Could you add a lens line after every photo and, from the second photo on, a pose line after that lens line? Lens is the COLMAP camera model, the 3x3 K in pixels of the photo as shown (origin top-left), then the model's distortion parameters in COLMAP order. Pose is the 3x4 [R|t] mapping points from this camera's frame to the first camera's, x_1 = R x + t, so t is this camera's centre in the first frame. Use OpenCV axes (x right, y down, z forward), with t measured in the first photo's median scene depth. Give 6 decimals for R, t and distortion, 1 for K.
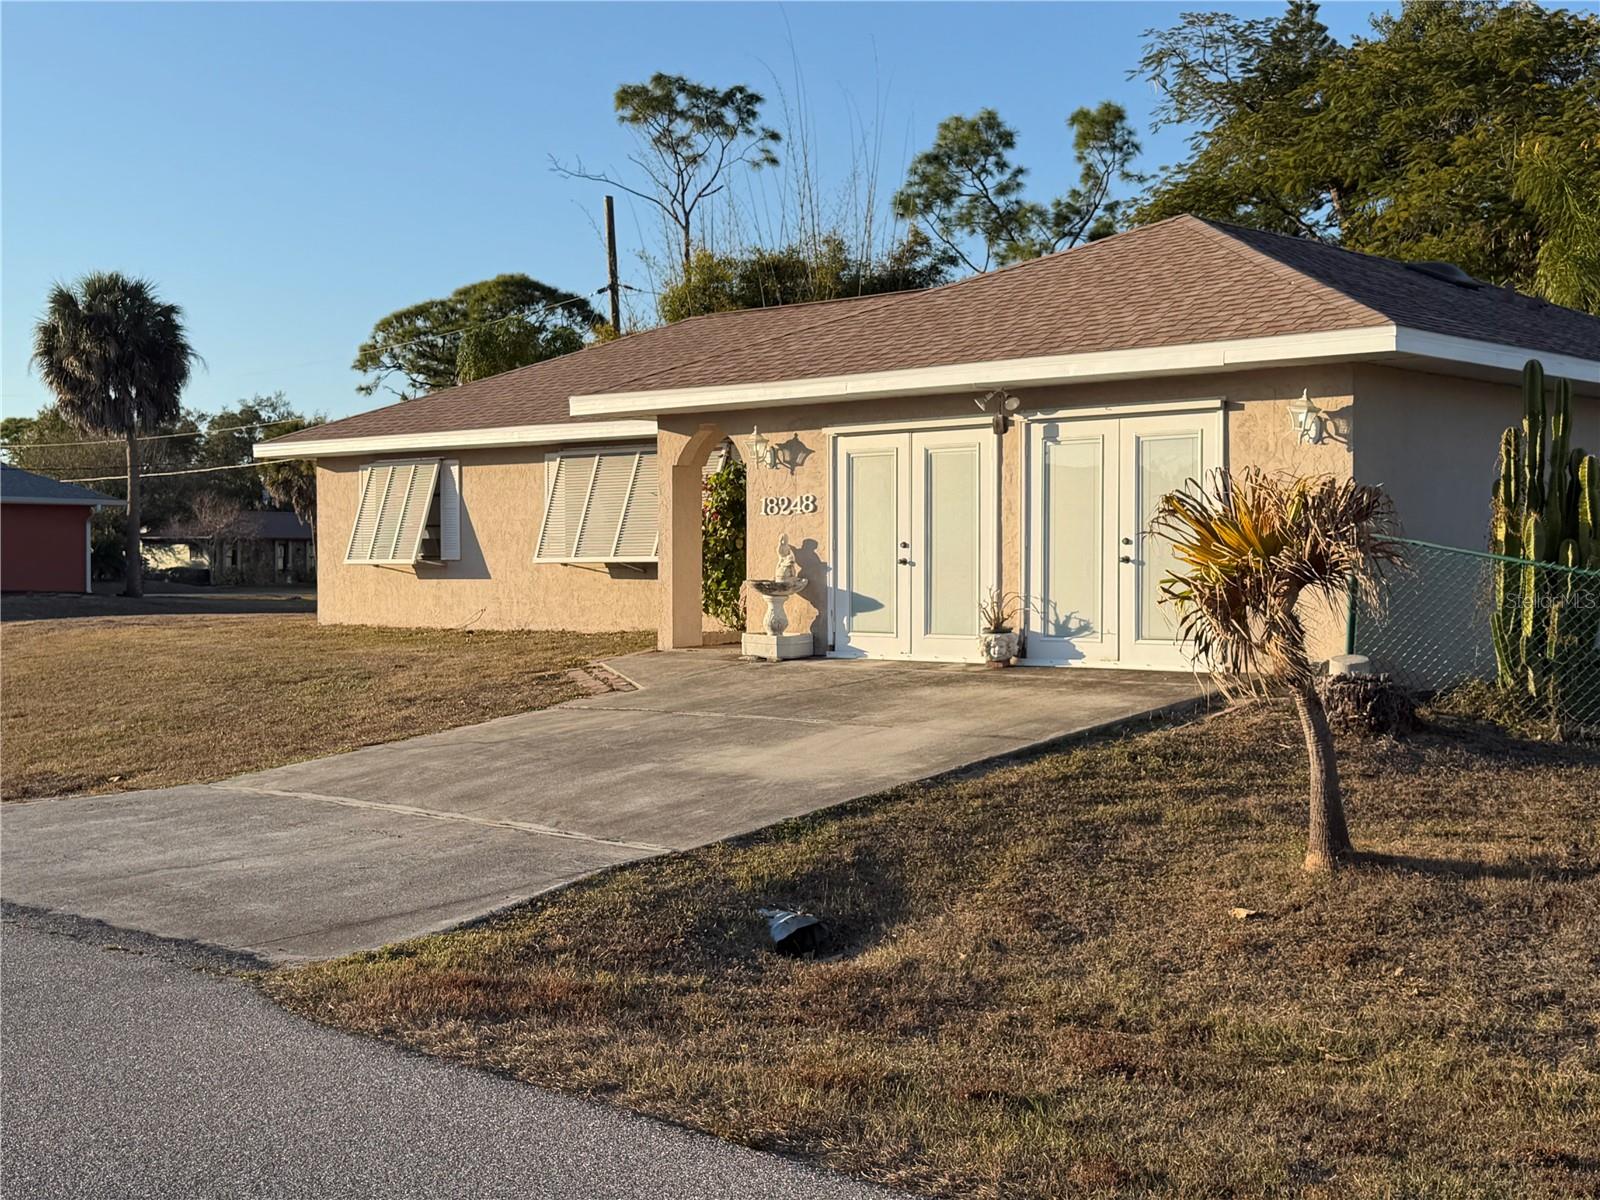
lens RADIAL K [[1945.3, 0, 800.0], [0, 1945.3, 600.0], [0, 0, 1]] dist [0.181702, -0.347084]
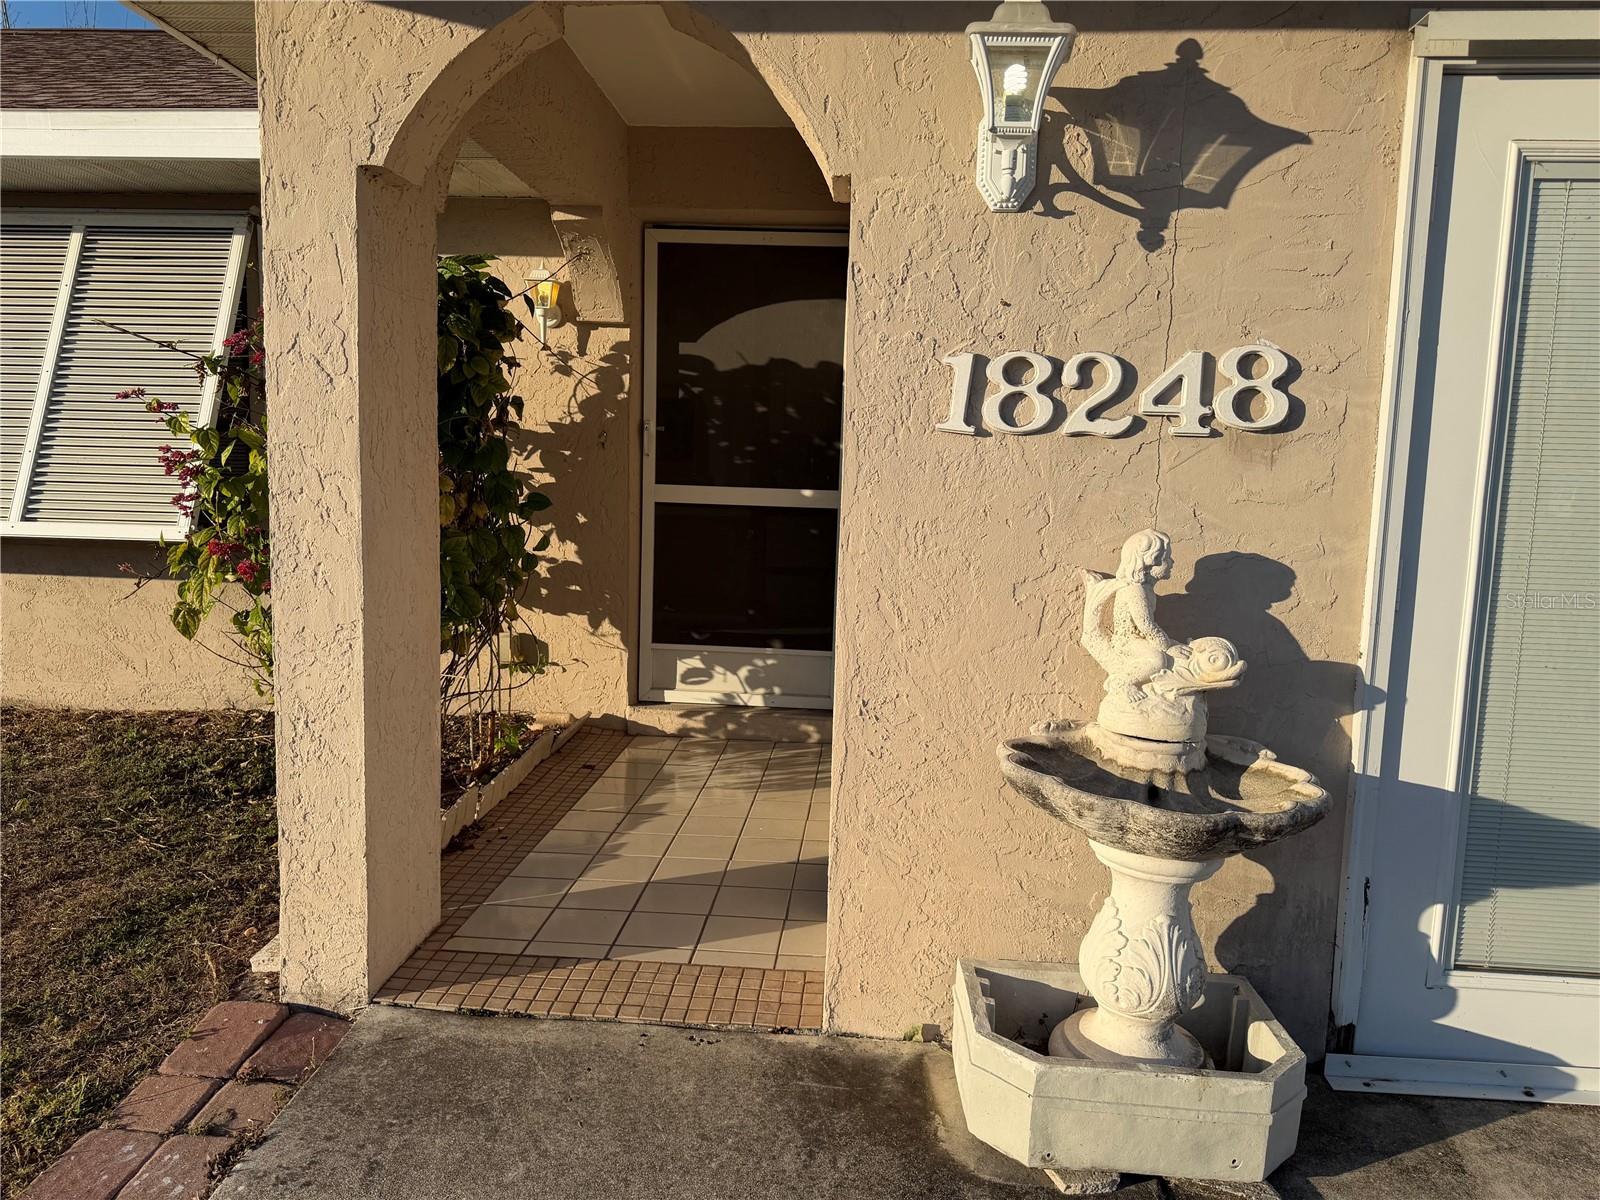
lens RADIAL K [[1109.1, 0, 800.0], [0, 1109.1, 600.0], [0, 0, 1]] dist [0.057125, -0.066509]
pose [[0.782913, -0.048197, 0.620262, -0.076926], [-0.015871, 0.995123, 0.097358, -0.025787], [-0.621929, -0.086067, 0.778330, 0.639058]]
